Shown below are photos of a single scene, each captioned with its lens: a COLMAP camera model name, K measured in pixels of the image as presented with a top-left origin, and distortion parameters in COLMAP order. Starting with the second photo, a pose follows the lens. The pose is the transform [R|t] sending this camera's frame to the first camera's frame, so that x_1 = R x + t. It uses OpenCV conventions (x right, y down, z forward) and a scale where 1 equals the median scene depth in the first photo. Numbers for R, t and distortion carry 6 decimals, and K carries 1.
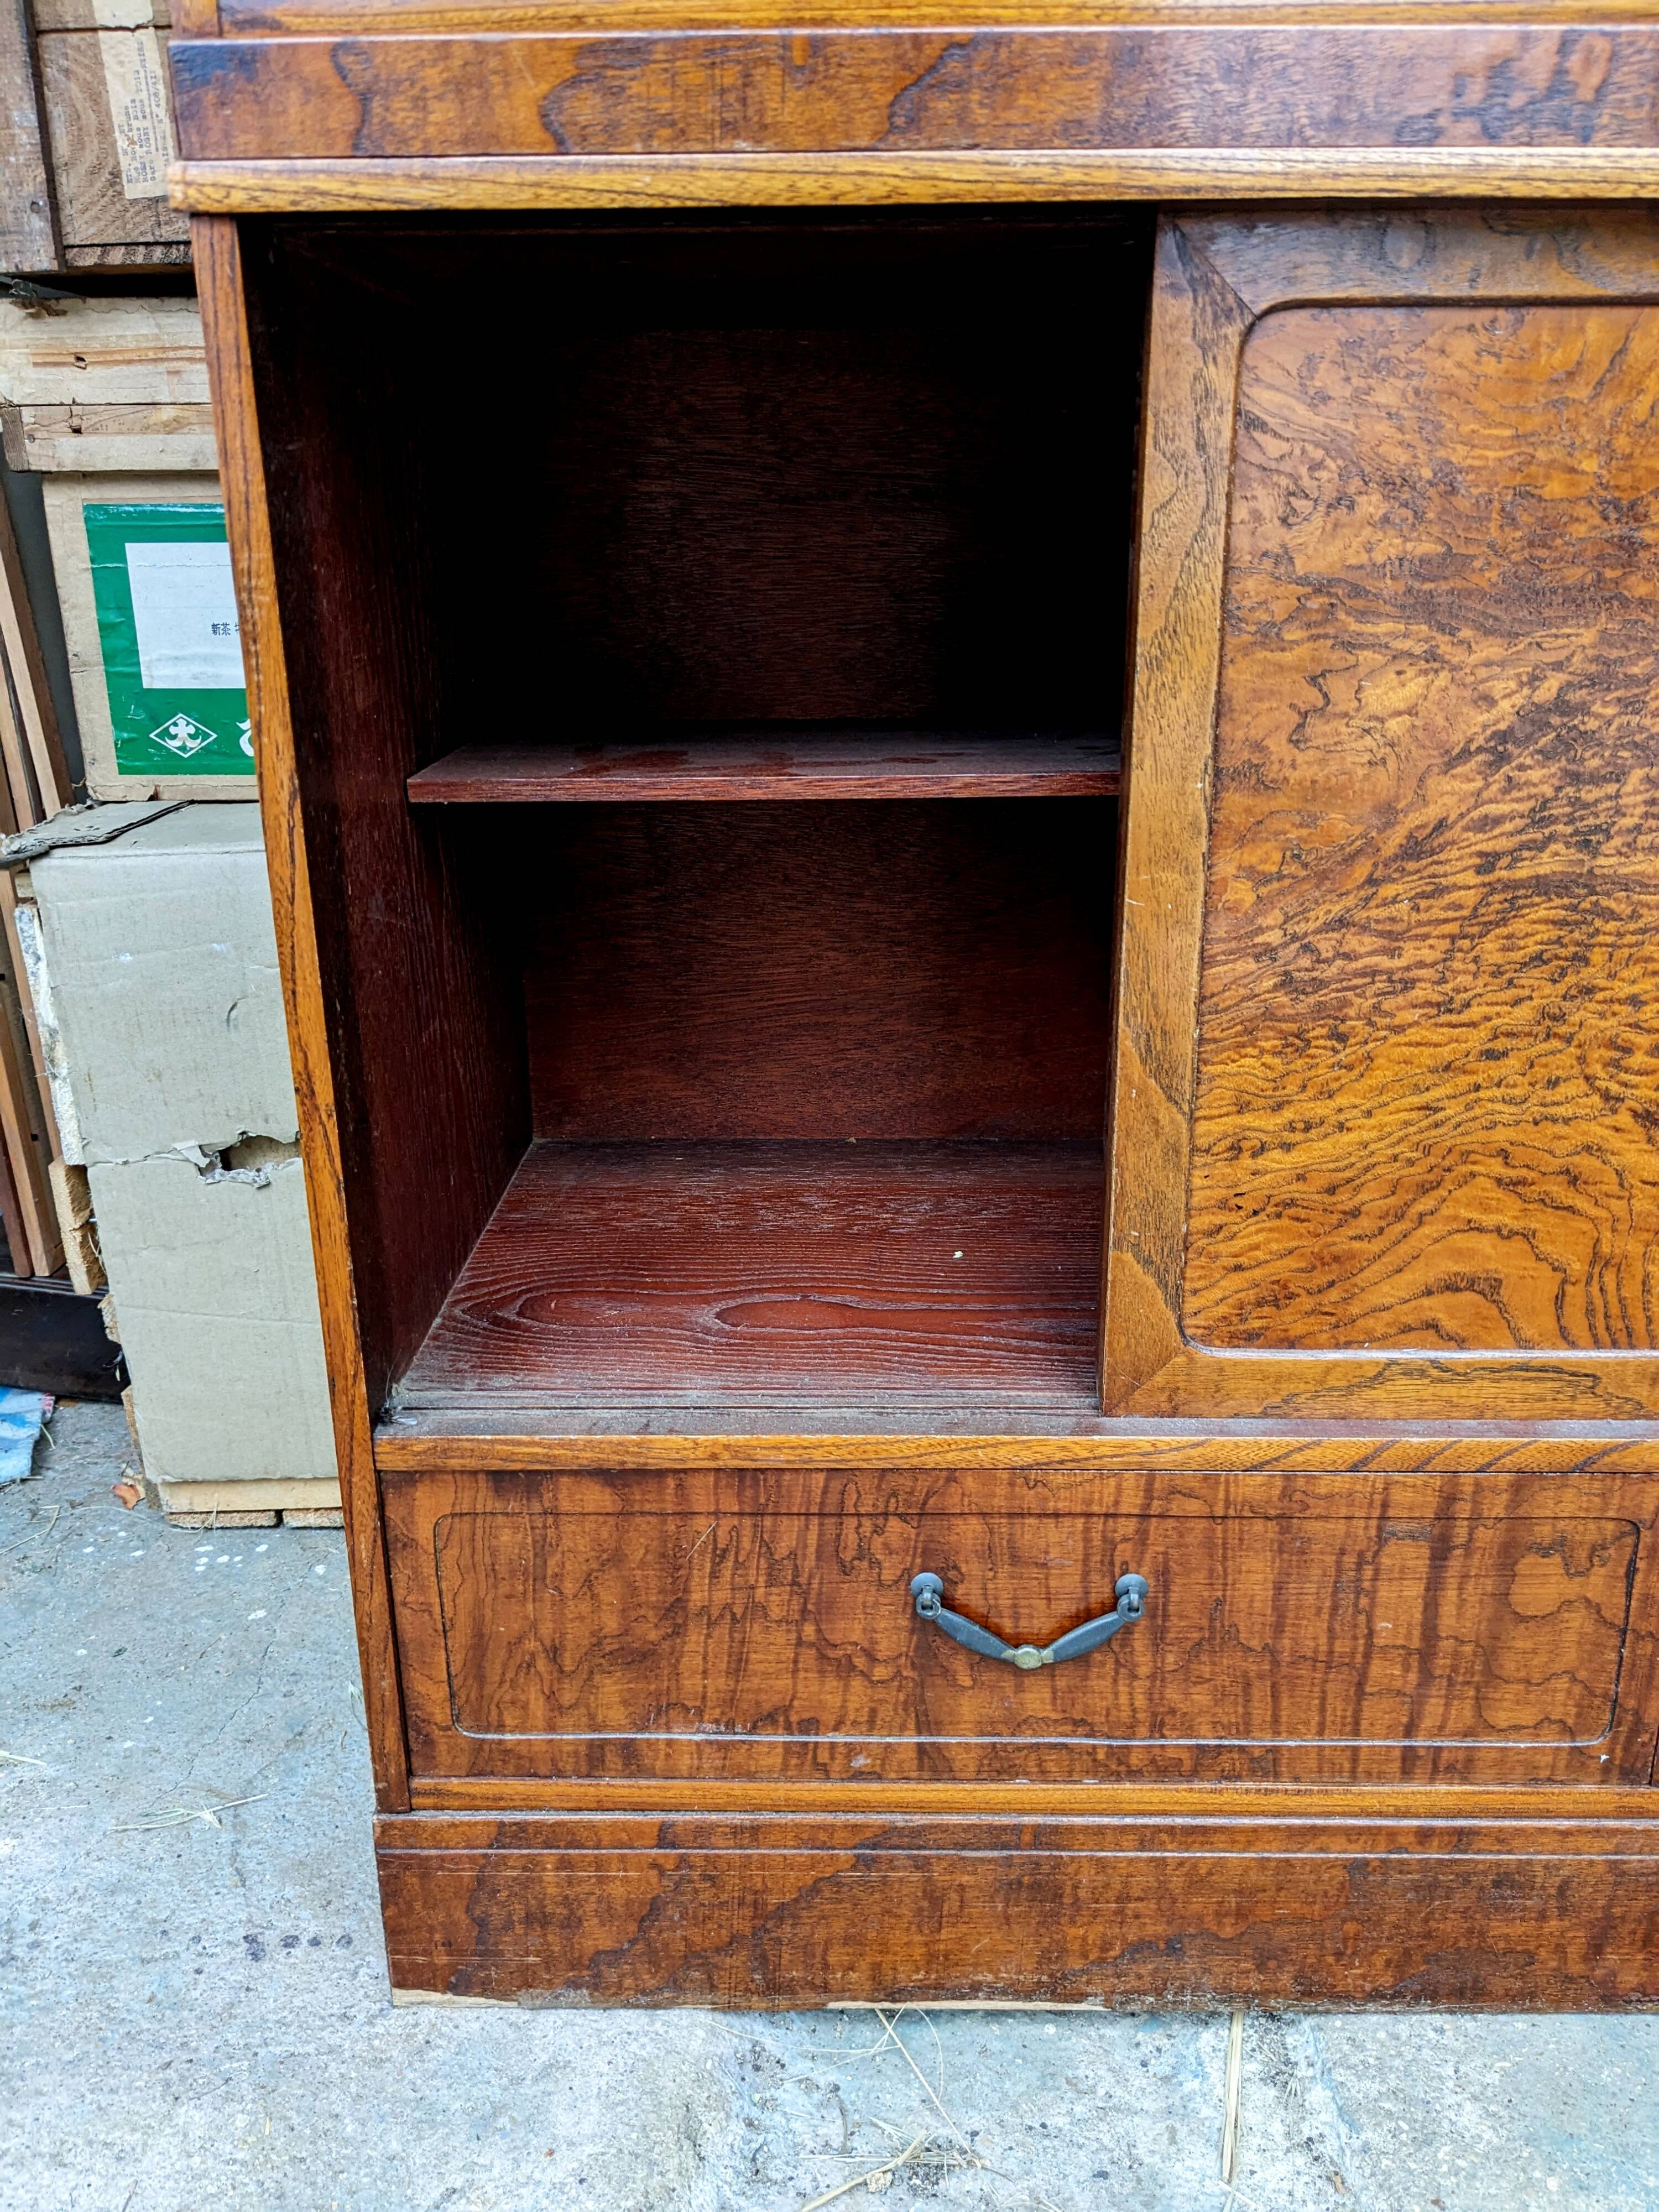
lens RADIAL K [[1743.0, 0, 839.9], [0, 1743.0, 1120.0], [0, 0, 1]] dist [0.039376, -0.076185]
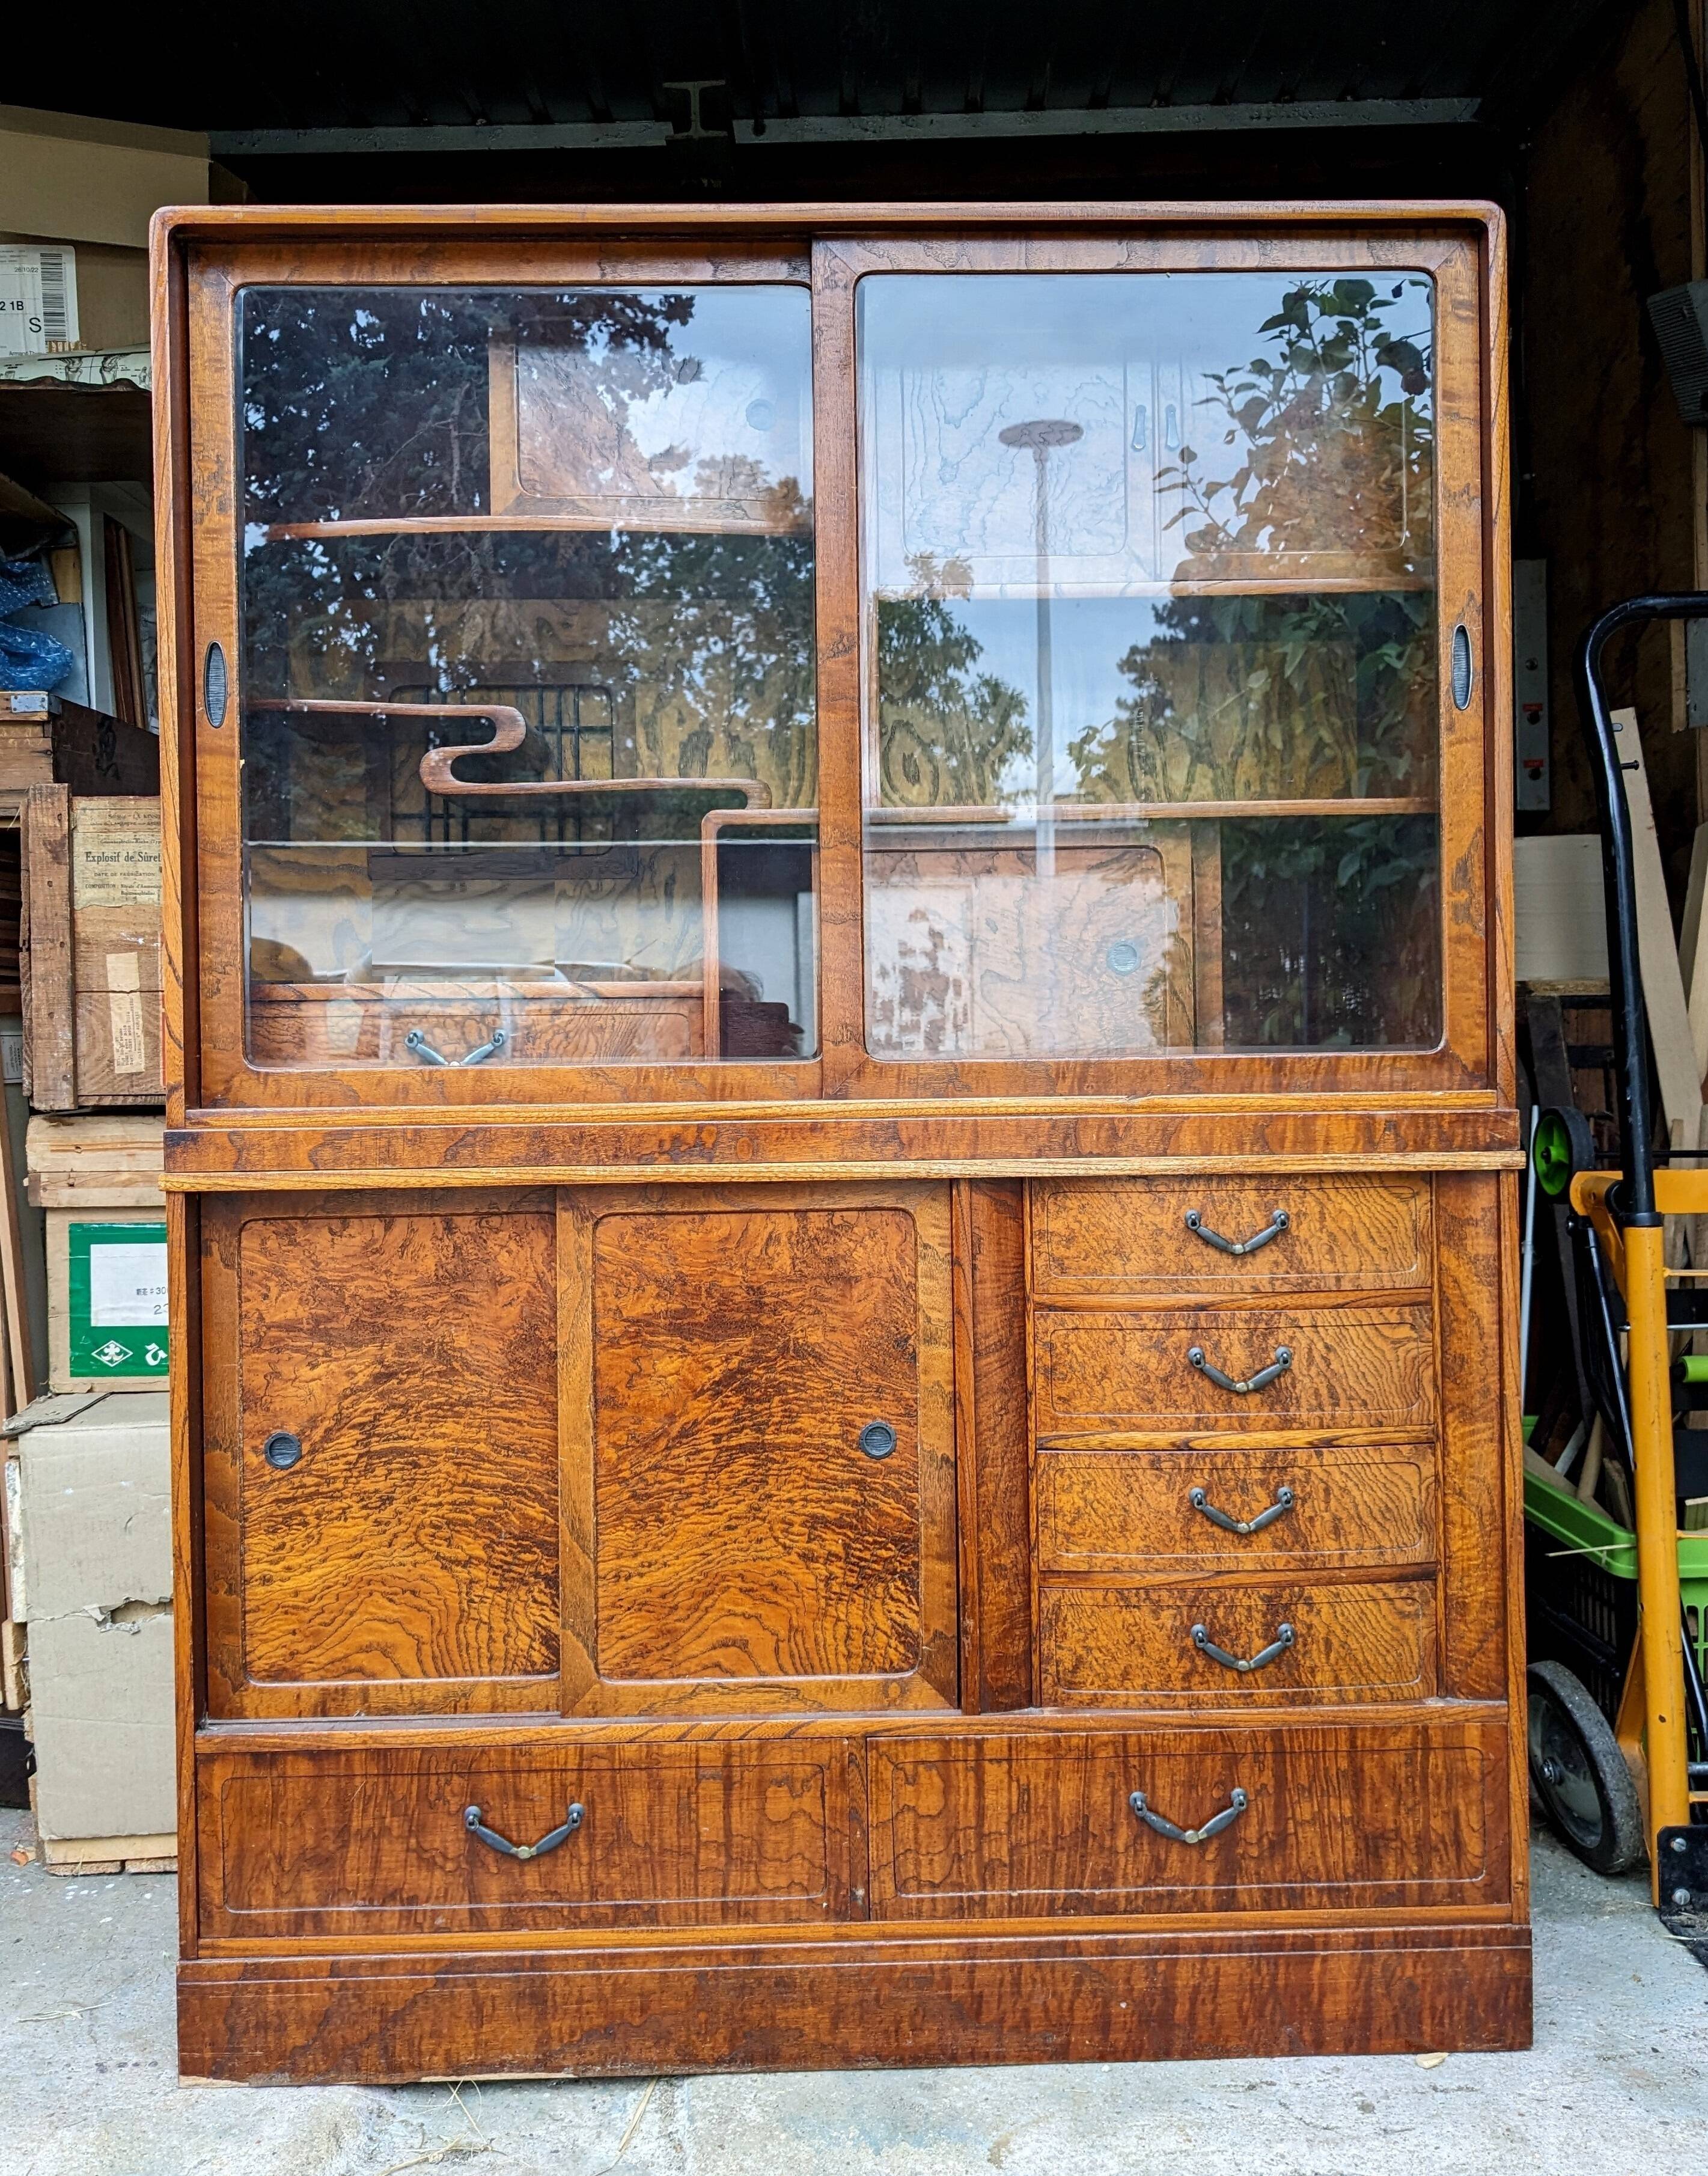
lens RADIAL K [[1875.9, 0, 812.7], [0, 1875.9, 1016.6], [0, 0, 1]] dist [0.032070, -0.057670]
pose [[0.999156, -0.006551, 0.040559, 0.343046], [0.019271, 0.946605, -0.321819, 0.103900], [-0.036285, 0.322328, 0.945932, -1.276768]]
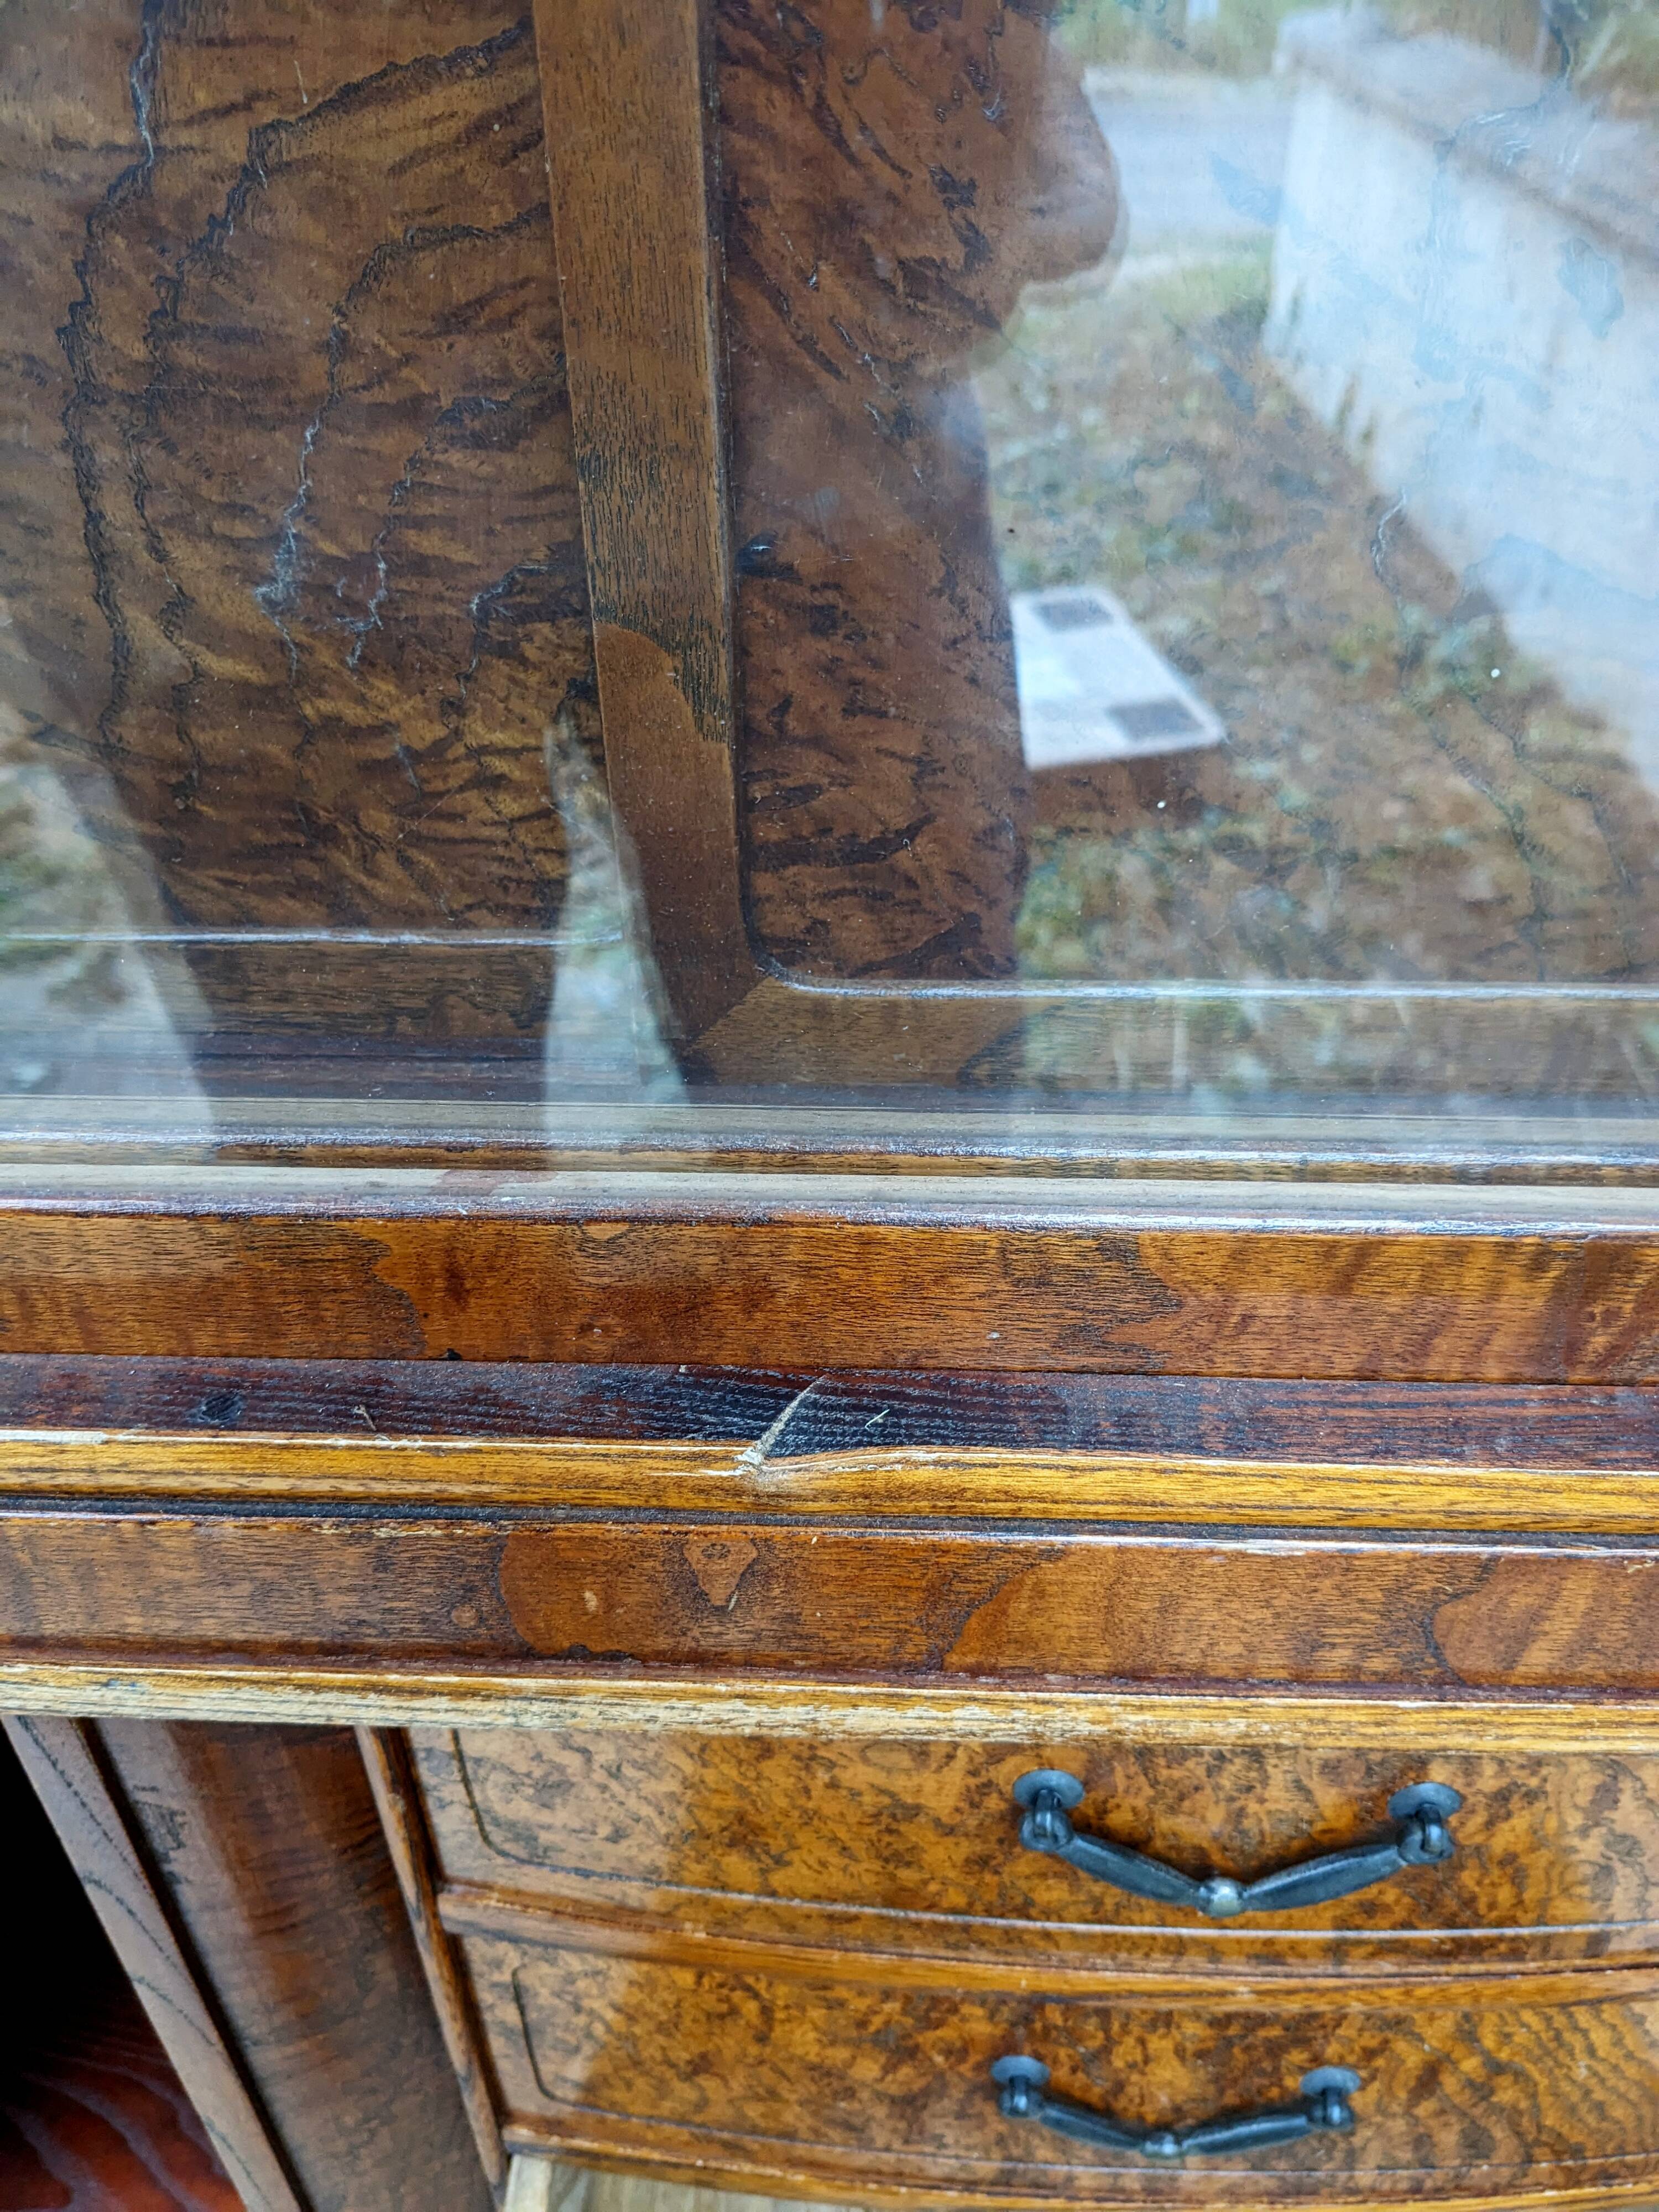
lens RADIAL K [[1743.0, 0, 827.7], [0, 1743.0, 1114.3], [0, 0, 1]] dist [0.039376, -0.076185]
pose [[0.999774, 0.011937, -0.017577, 0.799458], [-0.006112, 0.953874, 0.300145, -0.657227], [0.020350, -0.299969, 0.953732, 0.377980]]
